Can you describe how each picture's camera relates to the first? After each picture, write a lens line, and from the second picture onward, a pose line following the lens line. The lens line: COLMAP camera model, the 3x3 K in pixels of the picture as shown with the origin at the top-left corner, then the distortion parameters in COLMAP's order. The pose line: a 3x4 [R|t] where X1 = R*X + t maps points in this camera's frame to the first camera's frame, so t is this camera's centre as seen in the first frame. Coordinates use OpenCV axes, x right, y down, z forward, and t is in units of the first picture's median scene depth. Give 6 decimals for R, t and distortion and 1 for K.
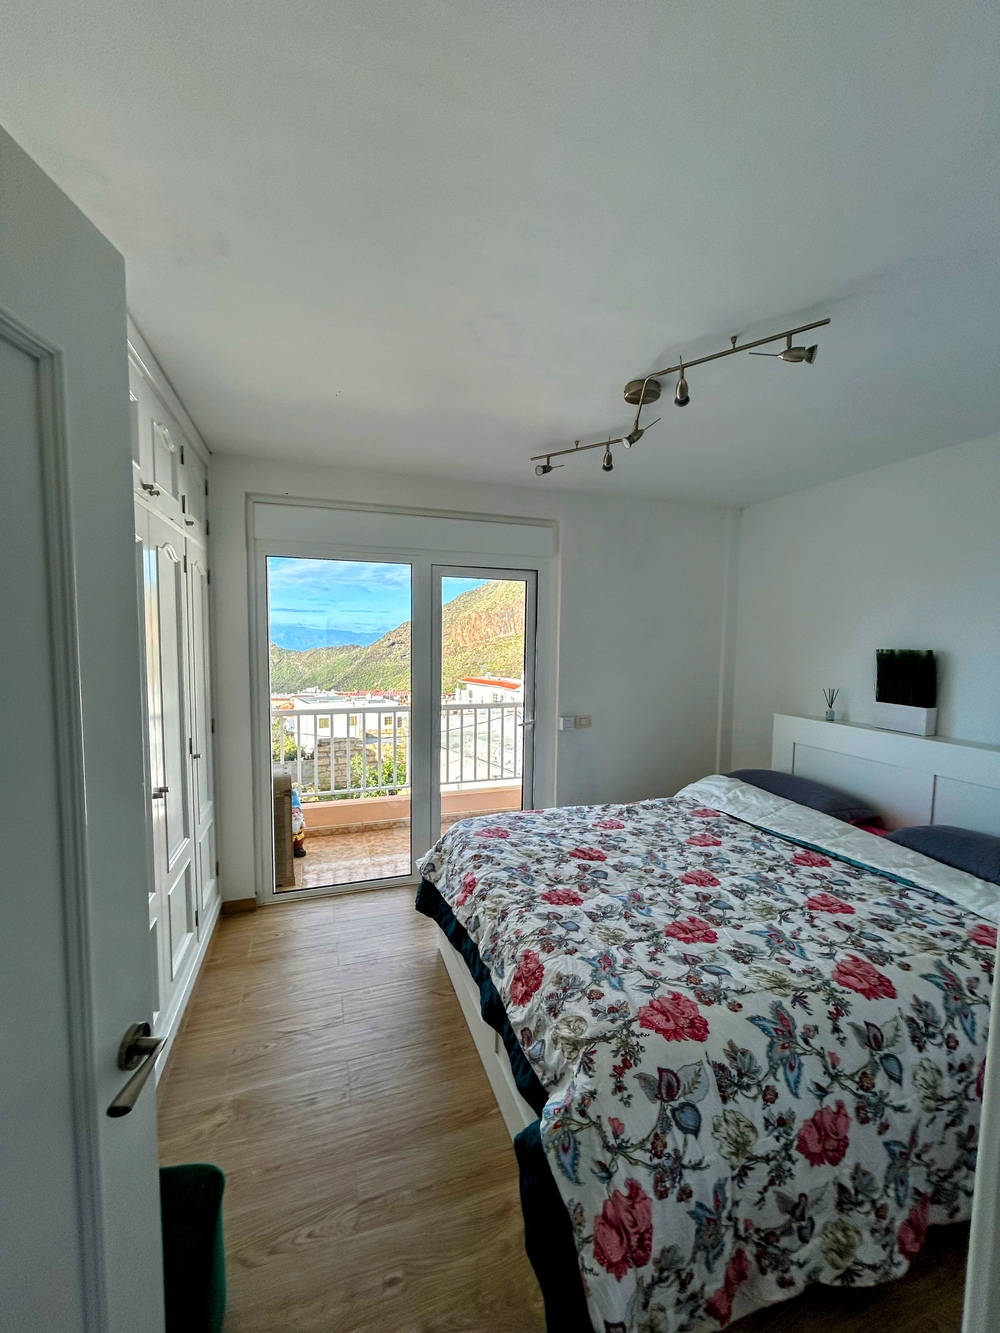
lens RADIAL K [[538.9, 0, 505.4], [0, 538.9, 669.2], [0, 0, 1]] dist [-0.000120, 0.001554]
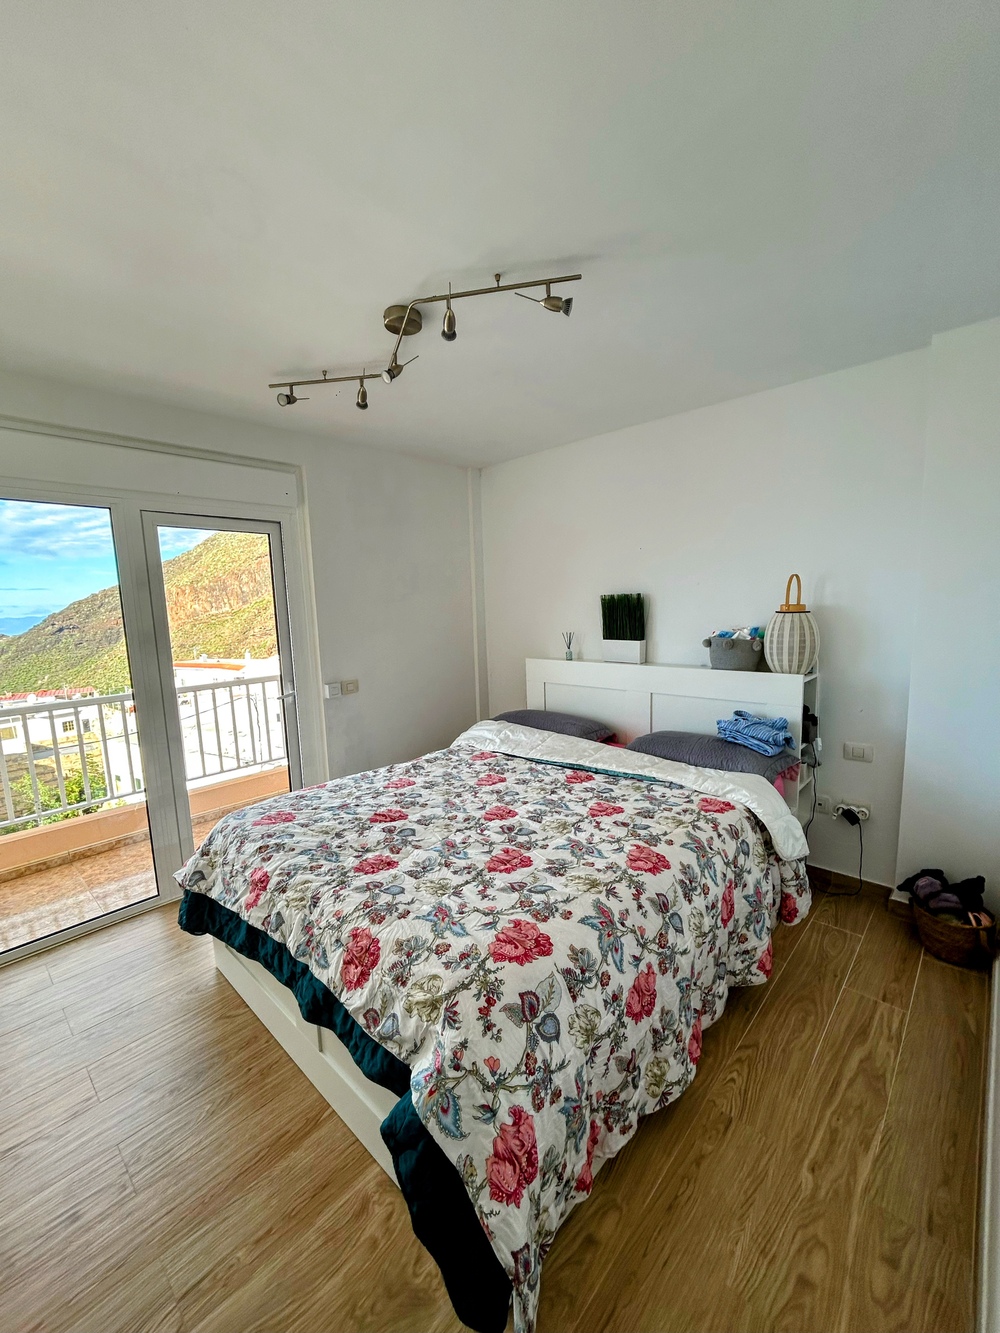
lens RADIAL K [[538.9, 0, 501.2], [0, 538.9, 669.5], [0, 0, 1]] dist [-0.000120, 0.001554]
pose [[0.885432, -0.101272, 0.453602, -0.090506], [0.075229, 0.994330, 0.075151, 0.033066], [-0.458641, -0.032417, 0.888030, 0.082558]]
